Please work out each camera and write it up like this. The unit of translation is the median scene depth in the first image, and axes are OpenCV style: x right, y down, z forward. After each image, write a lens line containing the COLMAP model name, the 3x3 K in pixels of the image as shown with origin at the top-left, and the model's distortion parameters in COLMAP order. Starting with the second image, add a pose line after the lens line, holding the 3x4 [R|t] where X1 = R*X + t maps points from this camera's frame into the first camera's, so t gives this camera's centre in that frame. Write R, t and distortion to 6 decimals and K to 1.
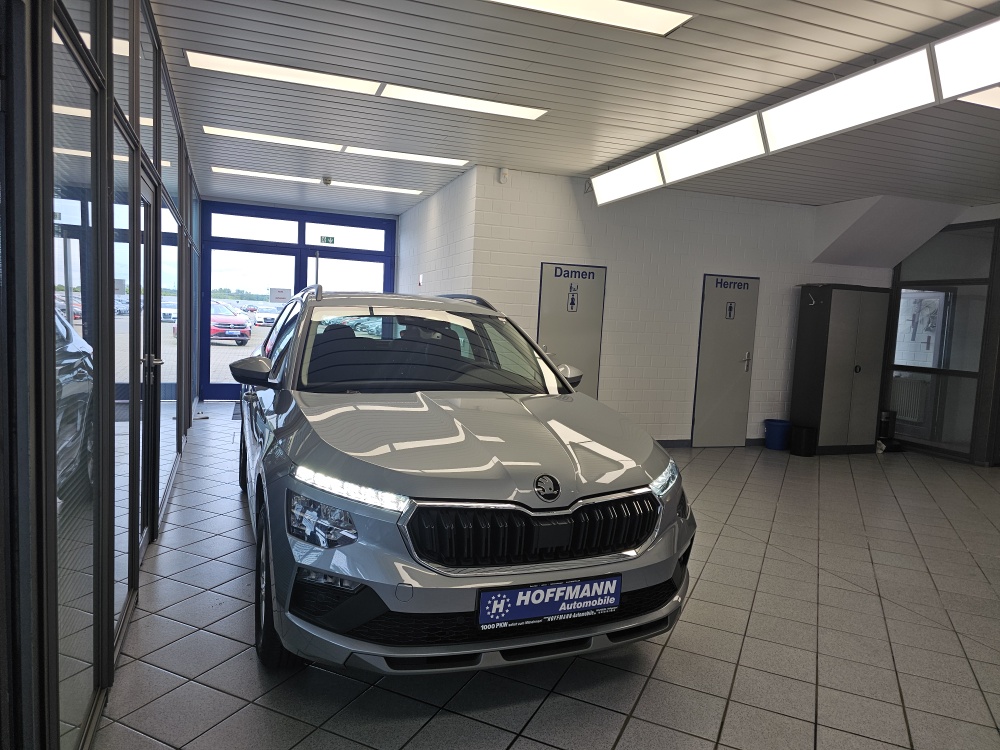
lens RADIAL K [[687.9, 0, 533.5], [0, 687.9, 399.7], [0, 0, 1]] dist [0.038380, -0.052558]
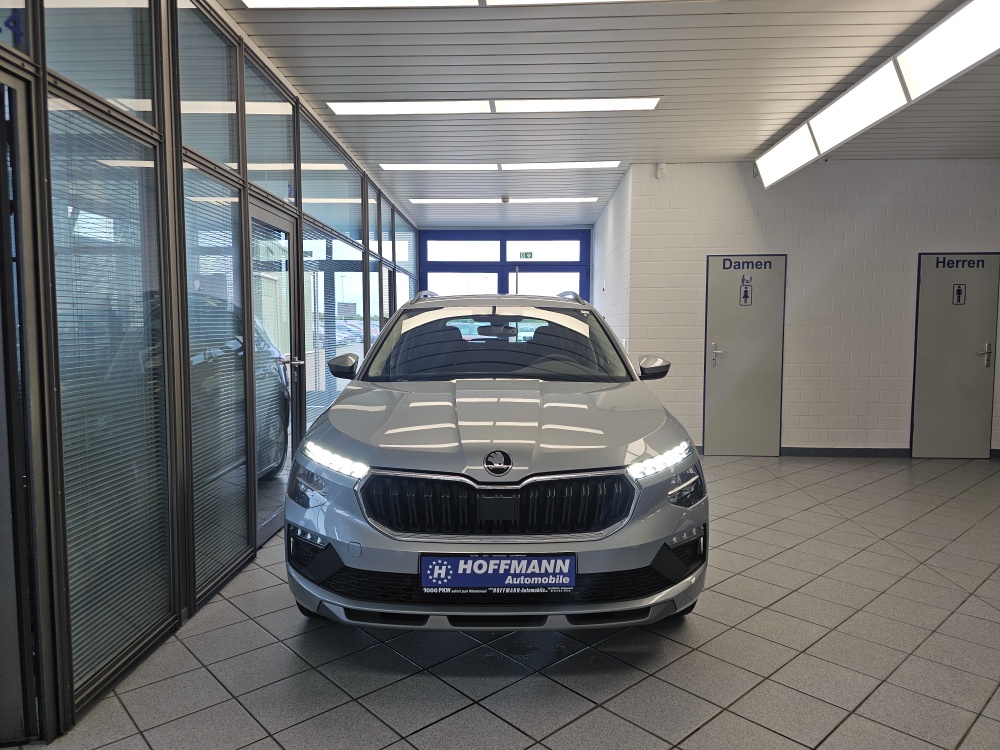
lens RADIAL K [[687.9, 0, 478.1], [0, 687.9, 388.2], [0, 0, 1]] dist [0.038380, -0.052558]
pose [[0.922792, -0.014661, -0.385020, 0.351067], [0.003177, 0.999531, -0.030445, 0.043424], [0.385286, 0.026871, 0.922406, 0.035091]]
